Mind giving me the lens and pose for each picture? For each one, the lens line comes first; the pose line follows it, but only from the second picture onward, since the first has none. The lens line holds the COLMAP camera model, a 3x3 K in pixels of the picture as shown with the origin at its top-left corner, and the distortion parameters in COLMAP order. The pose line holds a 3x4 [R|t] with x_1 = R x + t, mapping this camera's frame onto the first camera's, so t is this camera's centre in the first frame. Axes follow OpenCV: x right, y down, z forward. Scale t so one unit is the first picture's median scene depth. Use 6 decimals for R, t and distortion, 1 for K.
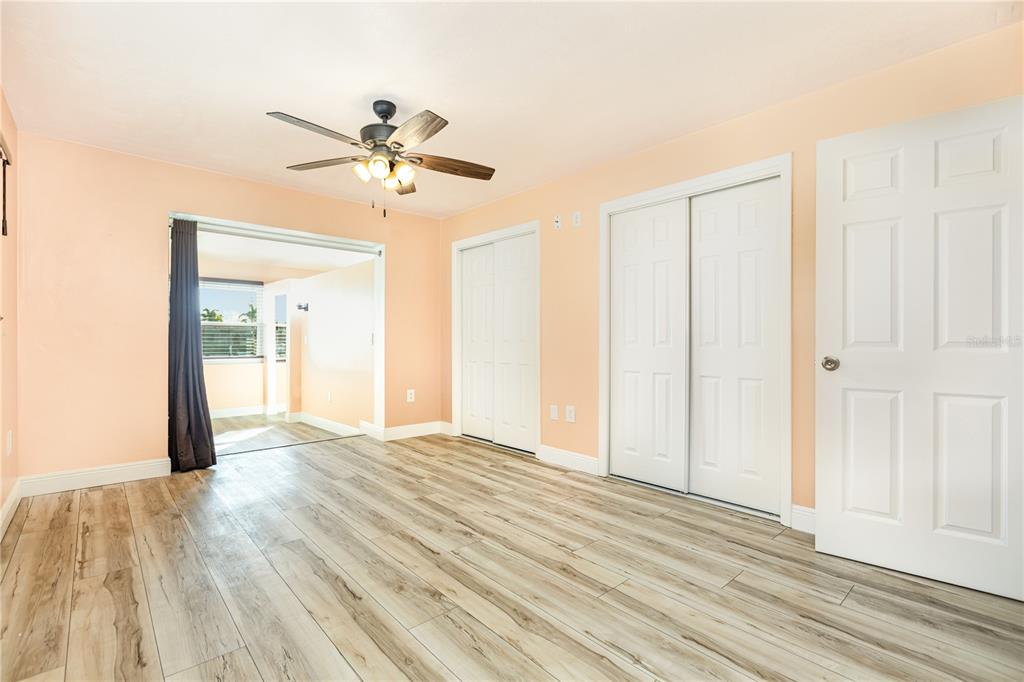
lens RADIAL K [[465.1, 0, 508.8], [0, 465.1, 343.1], [0, 0, 1]] dist [0.000732, -0.000614]
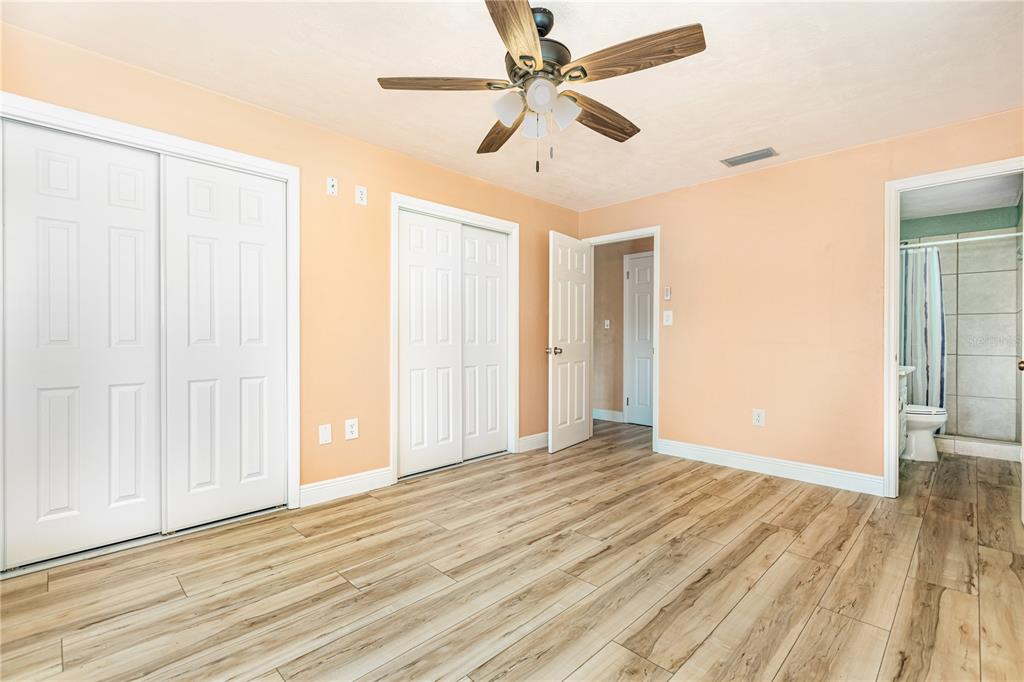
lens RADIAL K [[465.1, 0, 512.1], [0, 465.1, 338.2], [0, 0, 1]] dist [0.000732, -0.000614]
pose [[-0.061565, -0.003406, 0.998097, -0.961314], [0.004762, 0.999982, 0.003706, -0.012533], [-0.998092, 0.004981, -0.061548, 1.049799]]
